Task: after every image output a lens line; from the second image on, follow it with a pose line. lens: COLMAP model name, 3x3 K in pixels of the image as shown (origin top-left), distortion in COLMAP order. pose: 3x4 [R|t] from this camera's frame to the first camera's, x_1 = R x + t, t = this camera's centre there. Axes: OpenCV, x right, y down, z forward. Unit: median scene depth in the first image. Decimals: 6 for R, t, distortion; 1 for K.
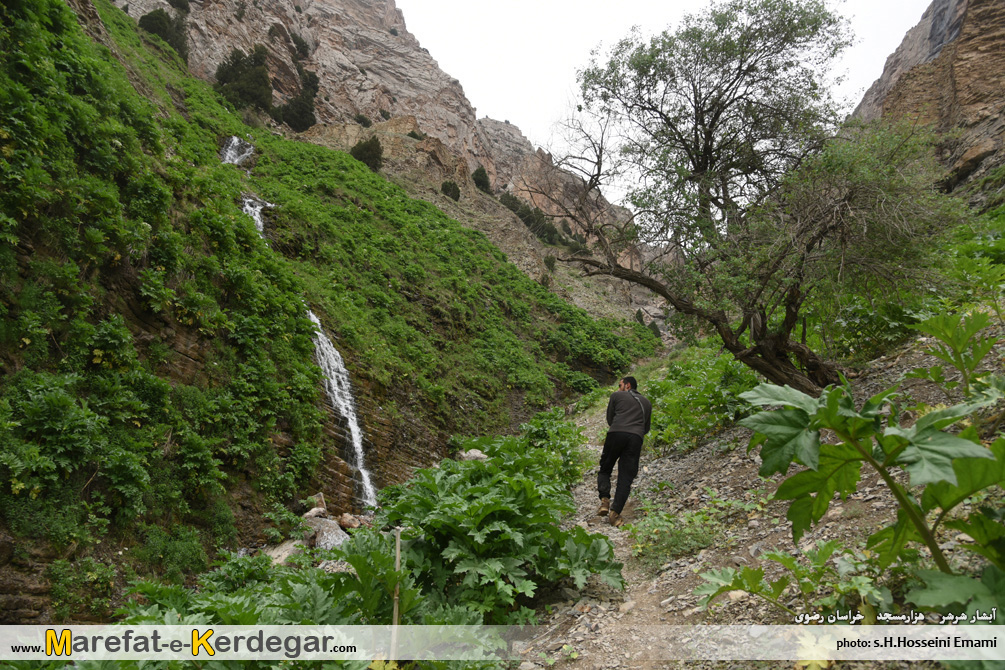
lens RADIAL K [[683.8, 0, 502.5], [0, 683.8, 335.0], [0, 0, 1]] dist [-0.036431, 0.008581]
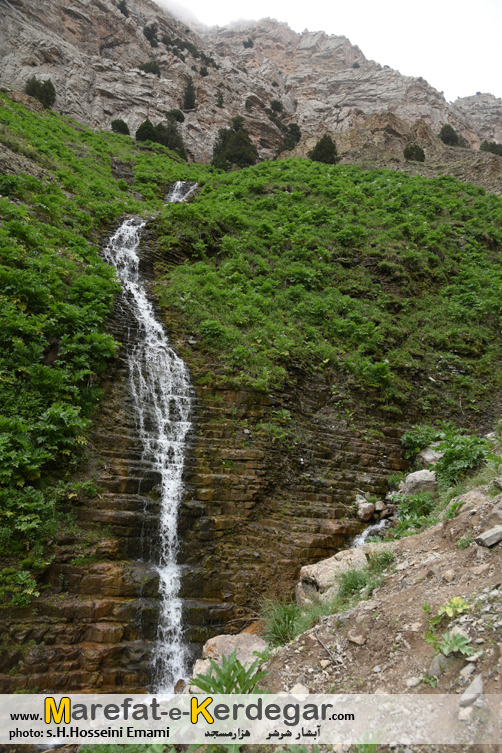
lens RADIAL K [[512.3, 0, 251.0], [0, 512.3, 376.5], [0, 0, 1]] dist [-0.036431, 0.008581]
pose [[0.828803, -0.236807, -0.506959, 0.050452], [0.287045, 0.957666, 0.021938, 0.029827], [0.480303, -0.163702, 0.861691, 0.369736]]
